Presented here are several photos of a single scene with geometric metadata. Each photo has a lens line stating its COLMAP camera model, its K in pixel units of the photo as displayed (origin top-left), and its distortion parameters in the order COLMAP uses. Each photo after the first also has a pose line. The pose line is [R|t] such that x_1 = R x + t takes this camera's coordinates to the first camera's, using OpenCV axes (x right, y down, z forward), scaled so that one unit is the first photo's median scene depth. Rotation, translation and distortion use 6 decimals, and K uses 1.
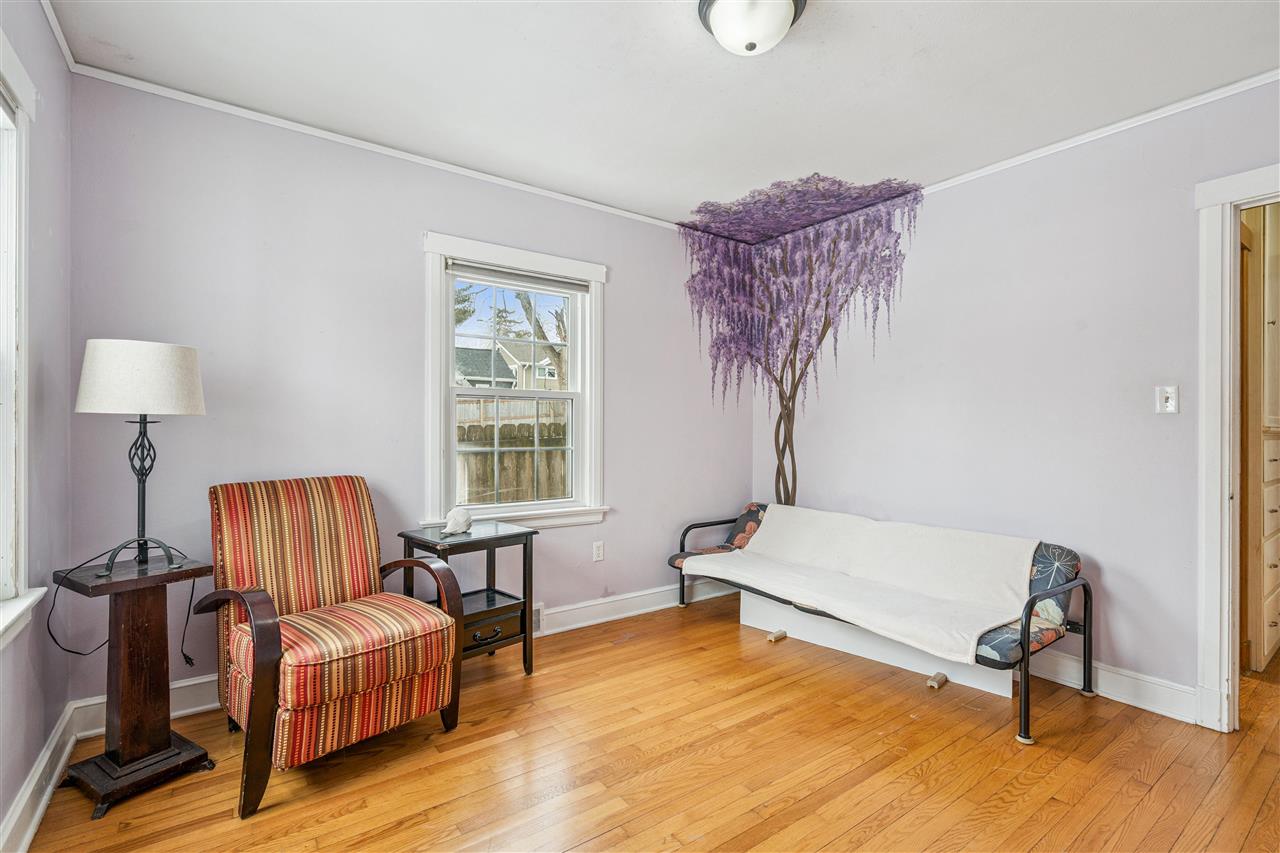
lens RADIAL K [[585.1, 0, 642.2], [0, 585.1, 421.8], [0, 0, 1]] dist [-0.000452, 0.000332]
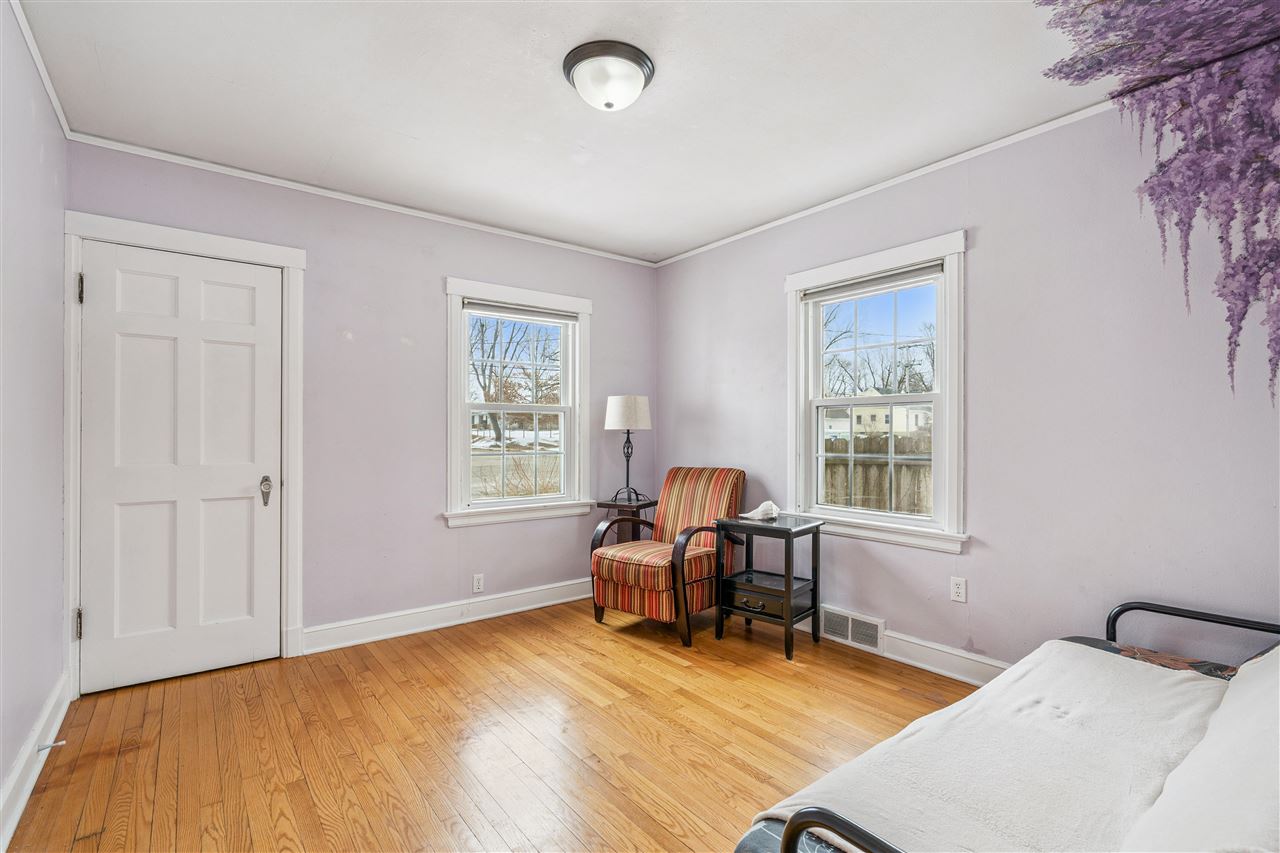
lens RADIAL K [[586.6, 0, 641.8], [0, 586.6, 430.4], [0, 0, 1]] dist [-0.001281, -0.000015]
pose [[0.037540, -0.010408, -0.999241, 0.699225], [0.010895, 0.999891, -0.010005, 0.007018], [0.999236, -0.010511, 0.037649, 0.530630]]
